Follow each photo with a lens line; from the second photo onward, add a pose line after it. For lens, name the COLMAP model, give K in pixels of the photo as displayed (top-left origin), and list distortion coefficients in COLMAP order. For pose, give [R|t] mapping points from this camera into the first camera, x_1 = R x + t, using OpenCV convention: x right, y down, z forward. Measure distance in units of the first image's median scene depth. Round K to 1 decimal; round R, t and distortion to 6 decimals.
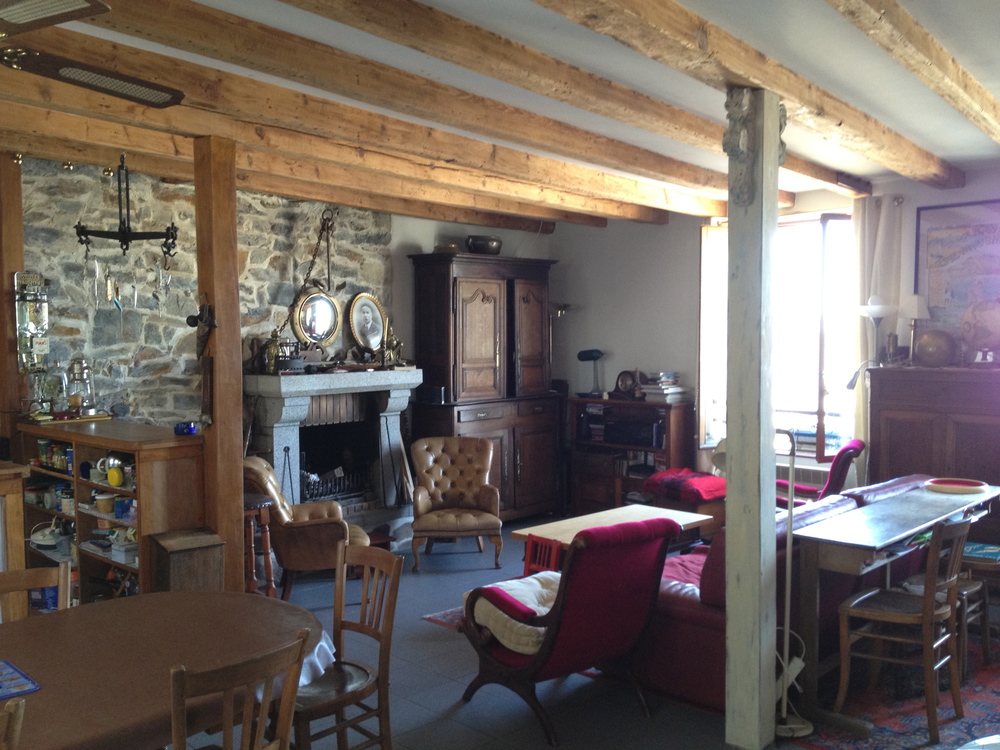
lens RADIAL K [[932.3, 0, 497.8], [0, 932.3, 368.7], [0, 0, 1]] dist [0.108227, -0.176108]
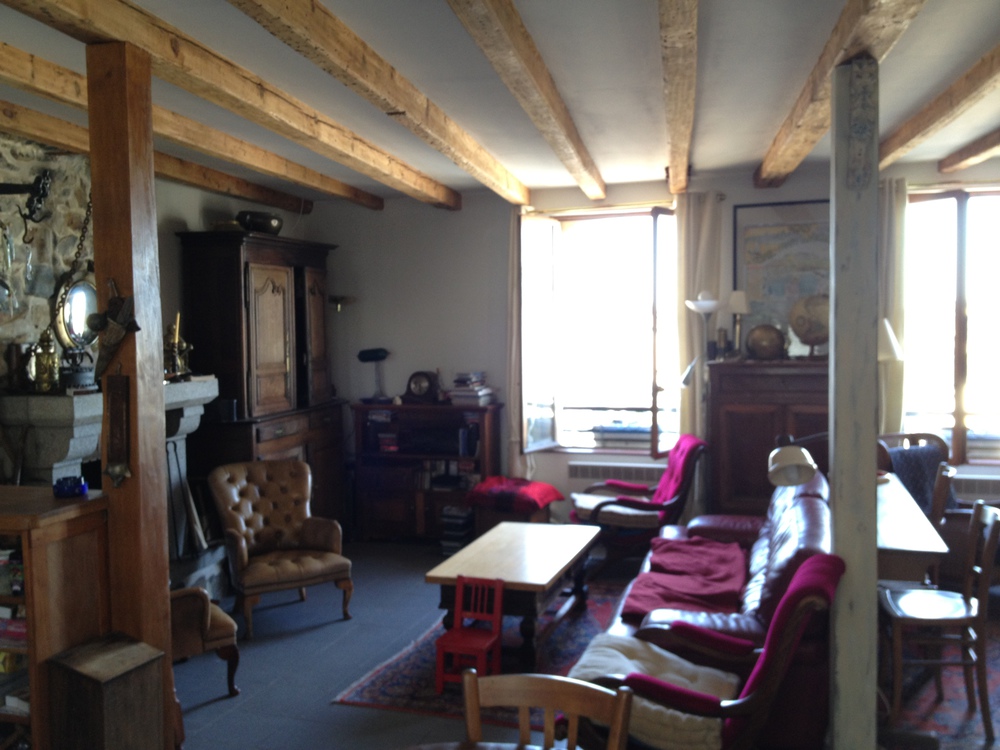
lens RADIAL K [[950.3, 0, 500.7], [0, 950.3, 358.1], [0, 0, 1]] dist [0.117861, -0.279469]
pose [[0.890002, -0.024578, 0.455293, -0.252323], [0.026491, 0.999647, 0.002180, -0.012982], [-0.455186, 0.010120, 0.890339, 0.186214]]
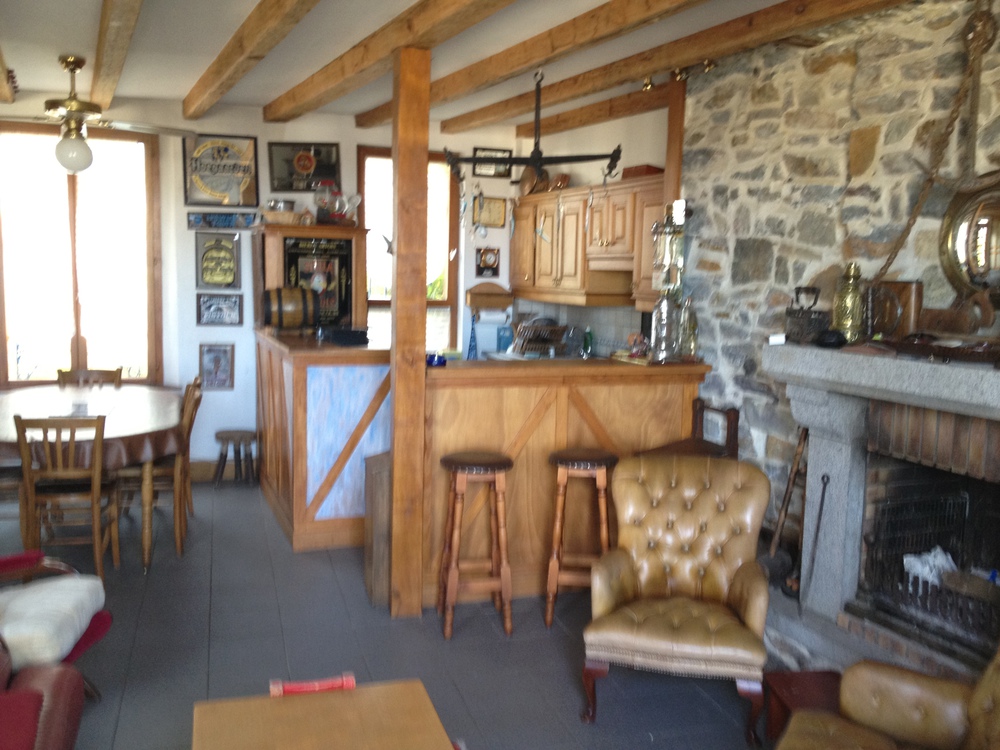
lens RADIAL K [[932.3, 0, 497.8], [0, 932.3, 368.7], [0, 0, 1]] dist [0.108227, -0.176108]
pose [[-0.467839, 0.085584, -0.879660, 0.338557], [-0.062268, 0.989635, 0.129400, -0.037999], [0.881618, 0.115313, -0.457661, 1.035405]]
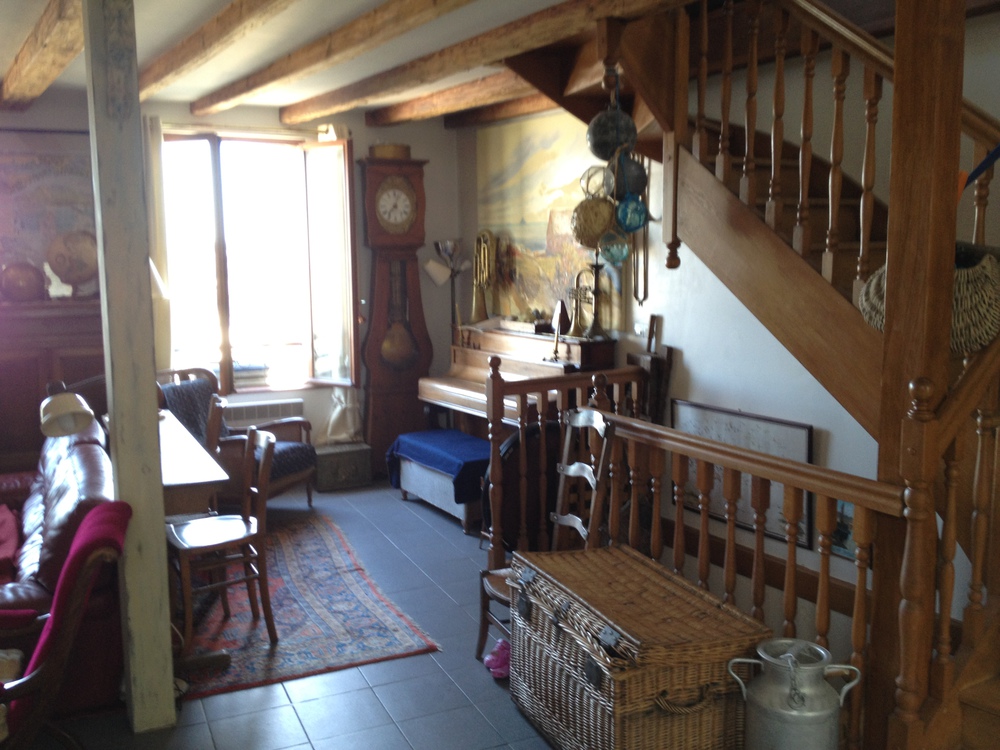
lens RADIAL K [[932.3, 0, 497.8], [0, 932.3, 368.7], [0, 0, 1]] dist [0.108227, -0.176108]
pose [[0.350508, -0.113894, 0.929609, -0.242665], [0.044380, 0.993483, 0.104986, -0.012855], [-0.935508, 0.004457, 0.353278, 0.204570]]
